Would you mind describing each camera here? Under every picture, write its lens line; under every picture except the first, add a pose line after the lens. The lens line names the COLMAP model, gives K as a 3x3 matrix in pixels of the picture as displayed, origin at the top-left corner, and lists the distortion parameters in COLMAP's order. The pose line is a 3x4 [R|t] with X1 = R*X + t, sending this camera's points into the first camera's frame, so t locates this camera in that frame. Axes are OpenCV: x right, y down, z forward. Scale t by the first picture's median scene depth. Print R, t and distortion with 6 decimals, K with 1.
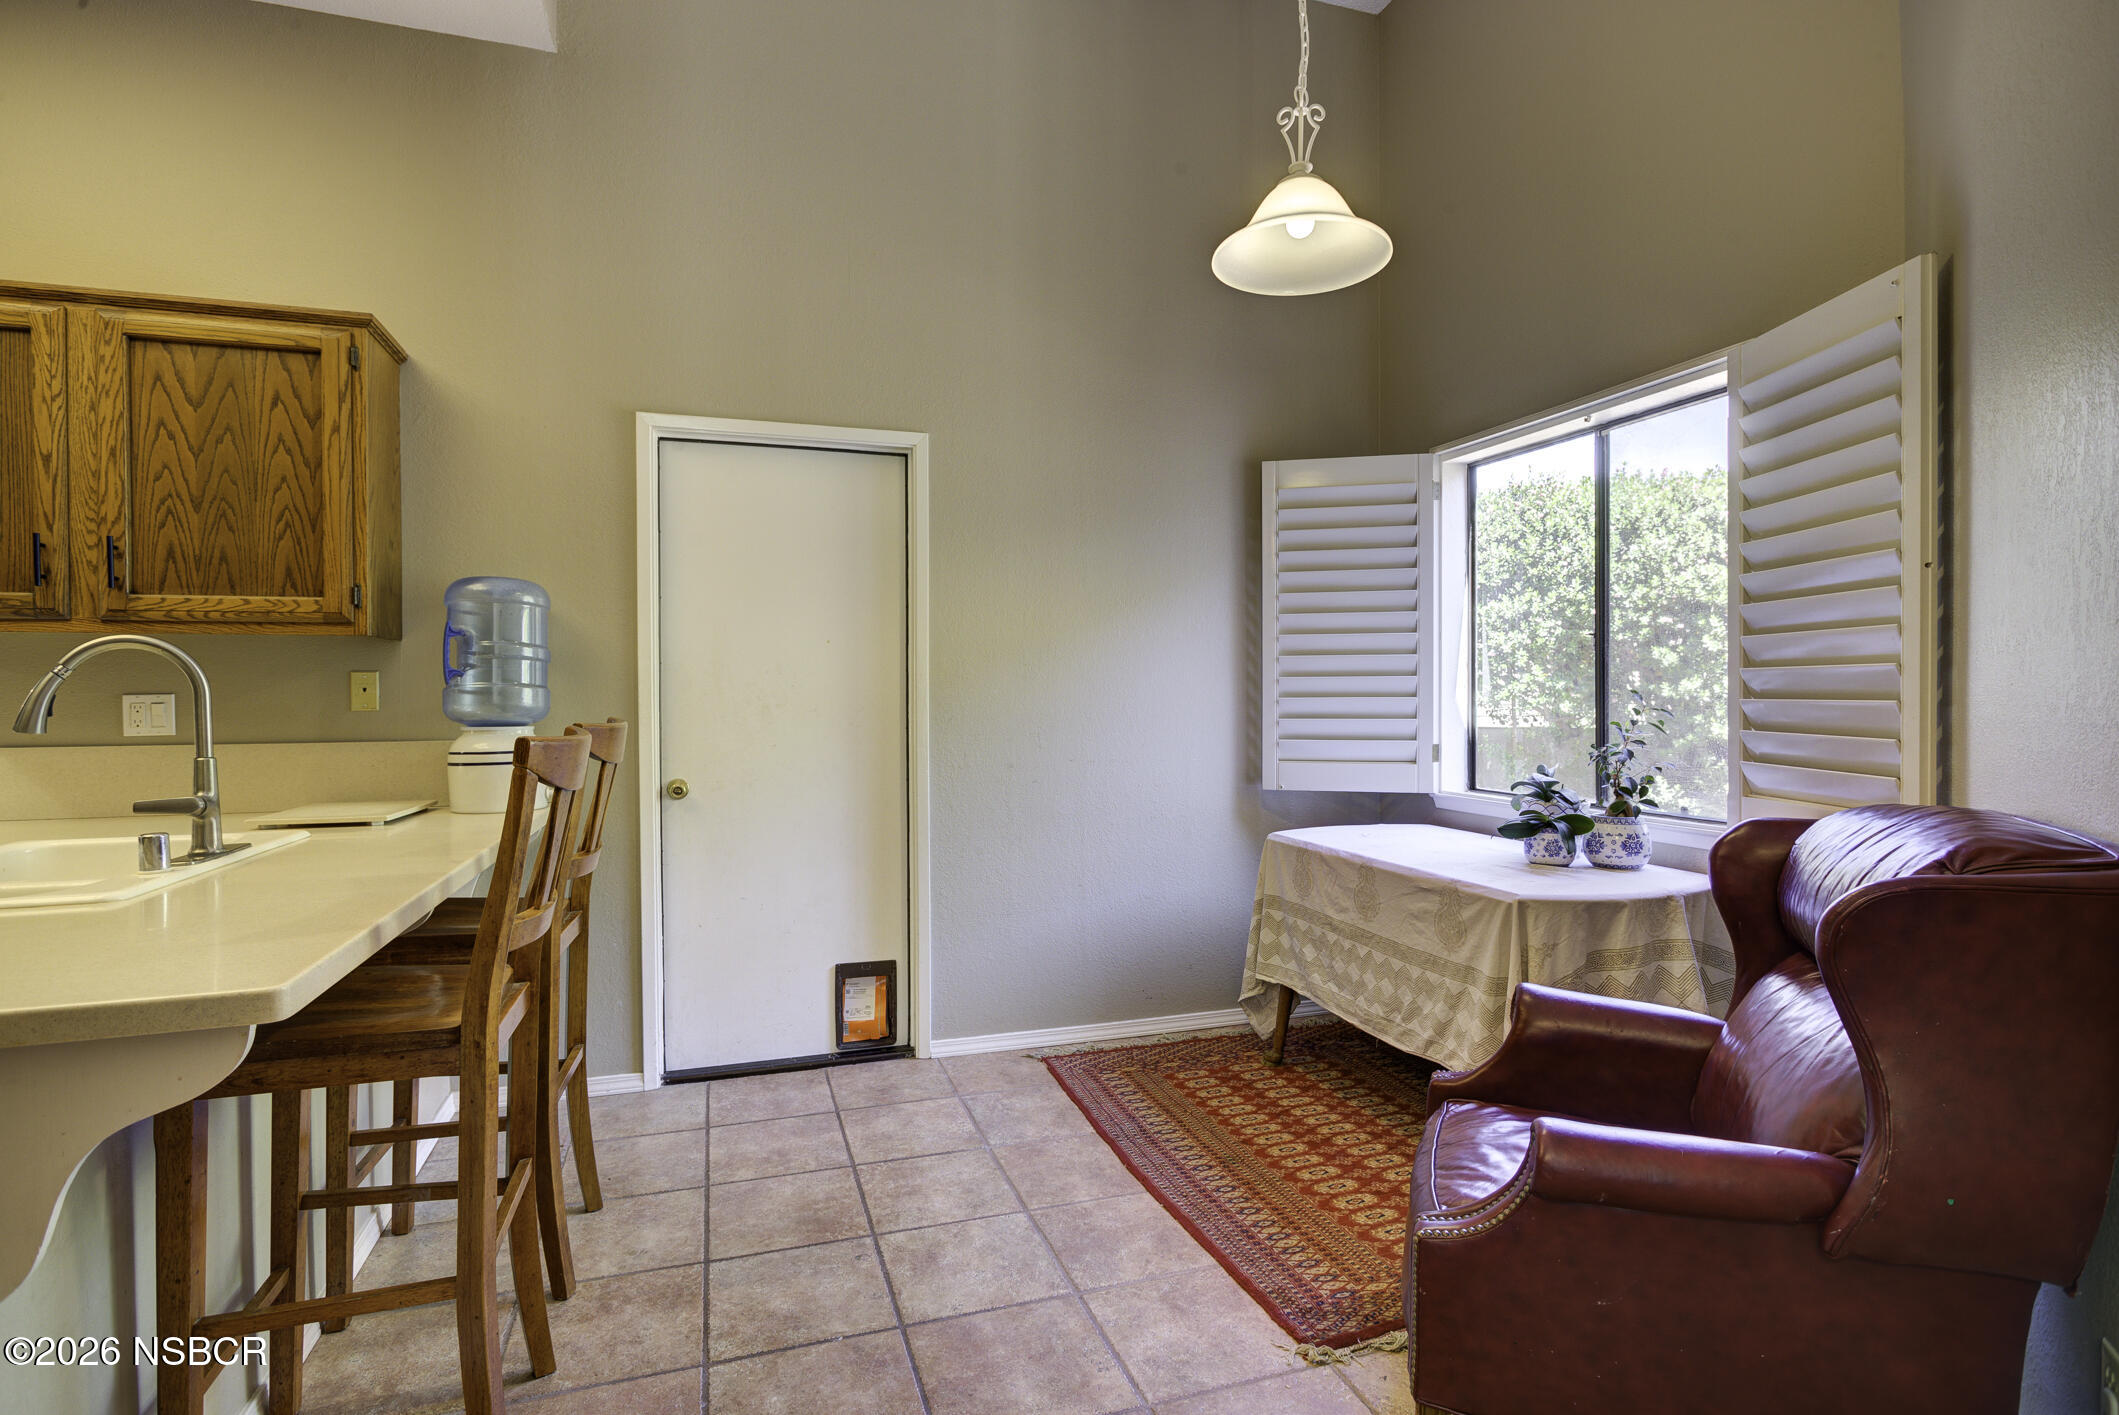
lens RADIAL K [[1038.7, 0, 1050.6], [0, 1038.7, 705.2], [0, 0, 1]] dist [-0.018058, 0.005565]
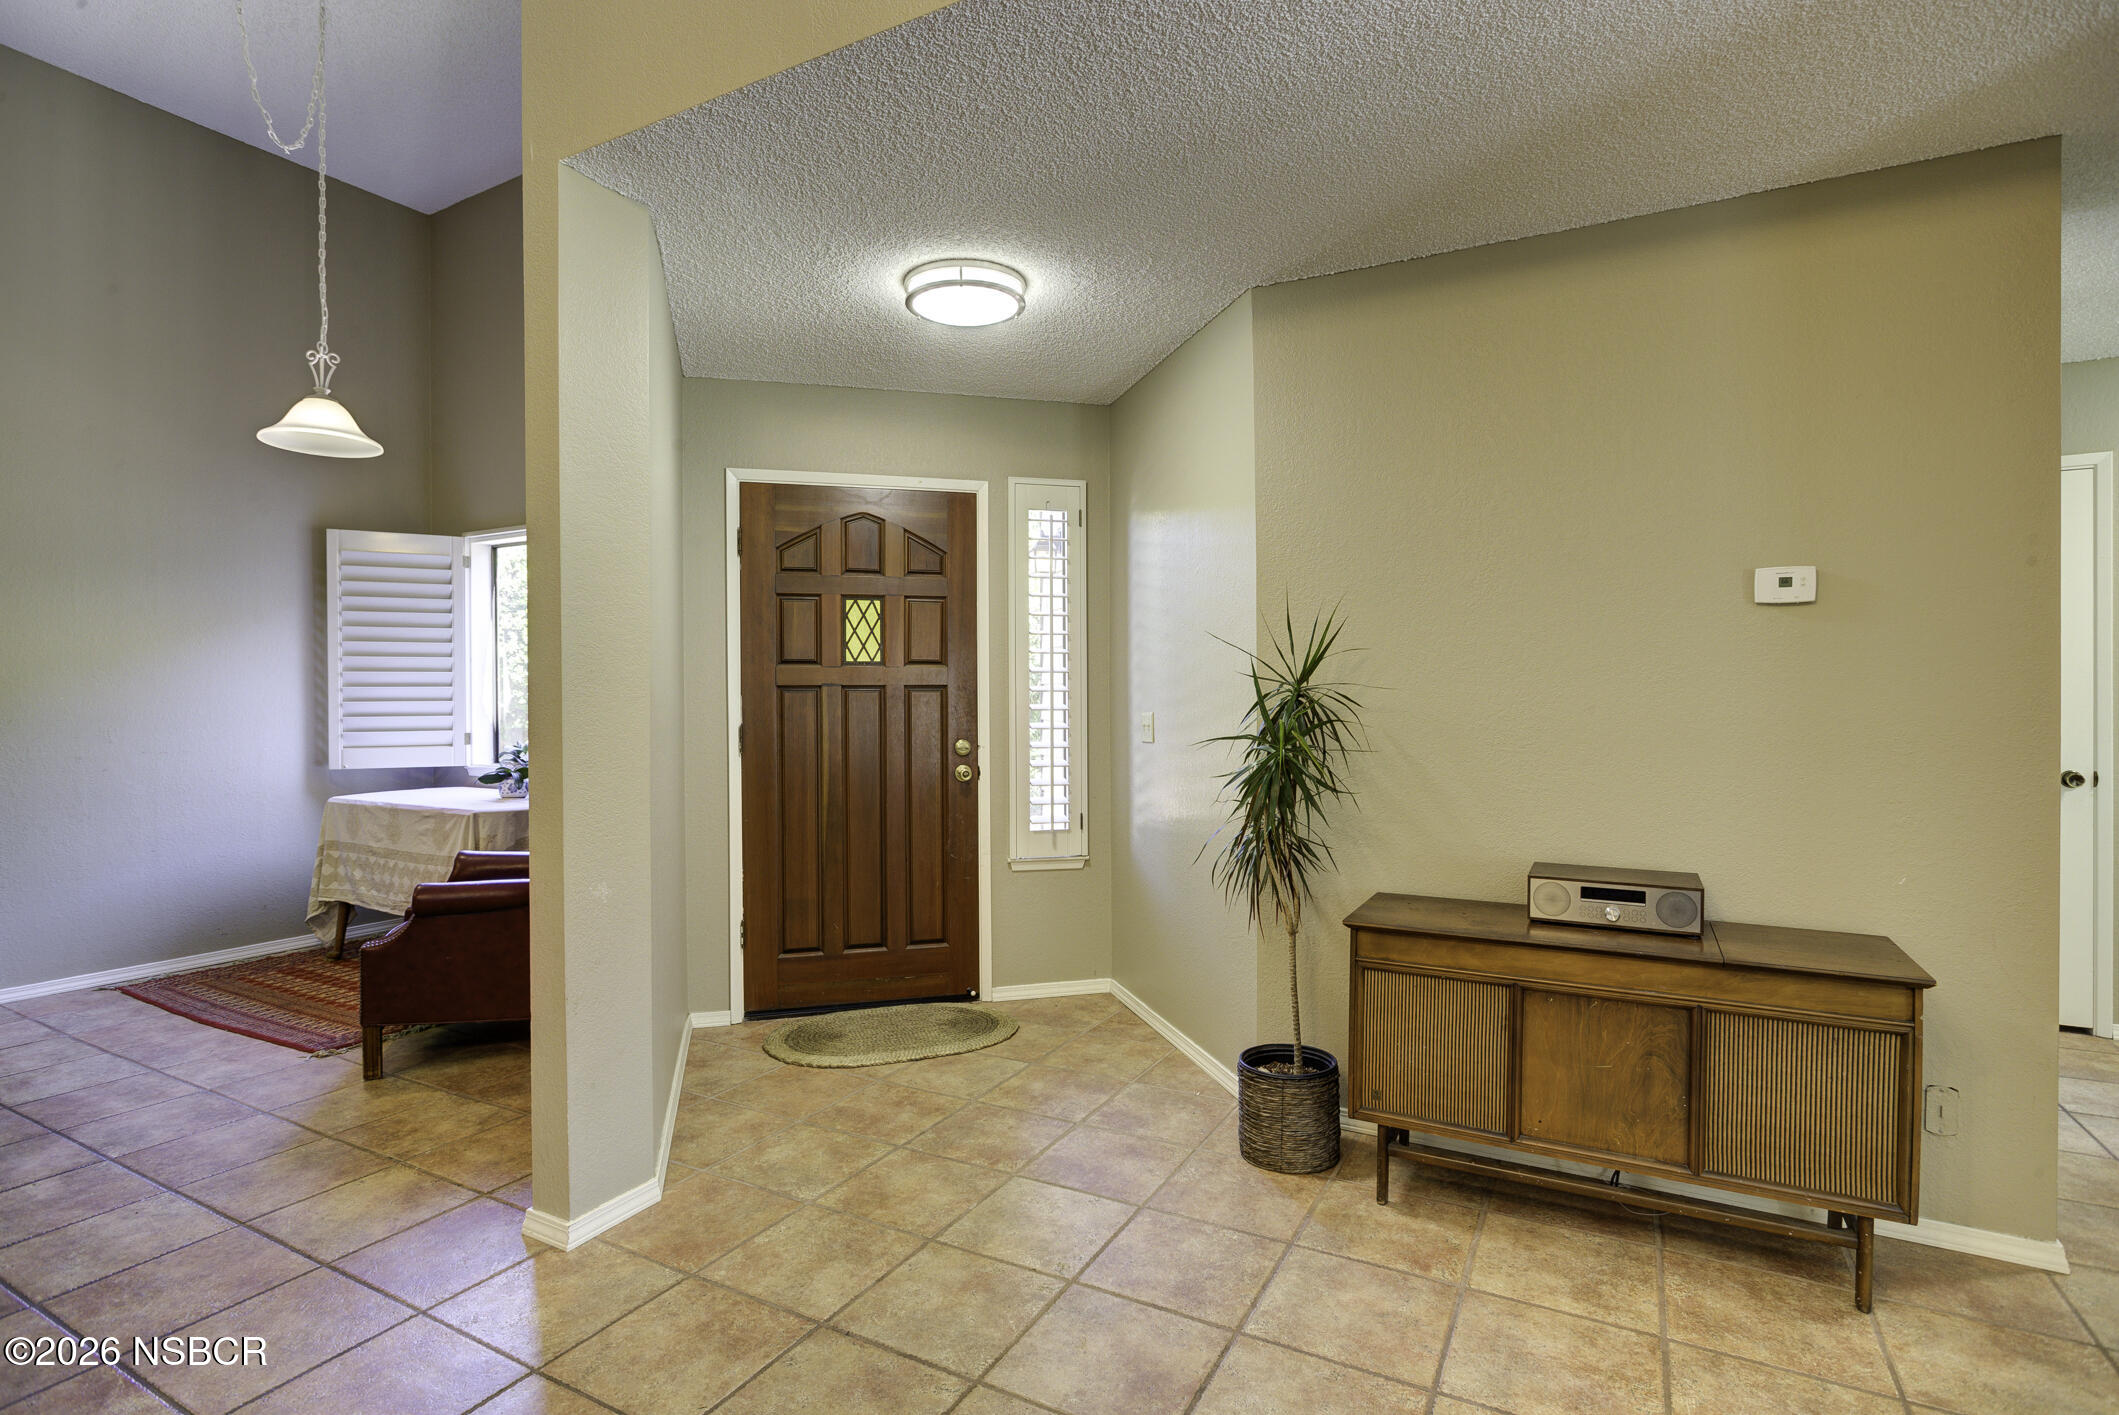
lens RADIAL K [[1038.7, 0, 1061.0], [0, 1038.7, 710.1], [0, 0, 1]] dist [-0.018058, 0.005565]
pose [[0.728691, -0.005730, 0.684819, -0.026501], [0.007505, 0.999972, 0.000382, 0.012889], [-0.684801, 0.004861, 0.728714, -0.801308]]
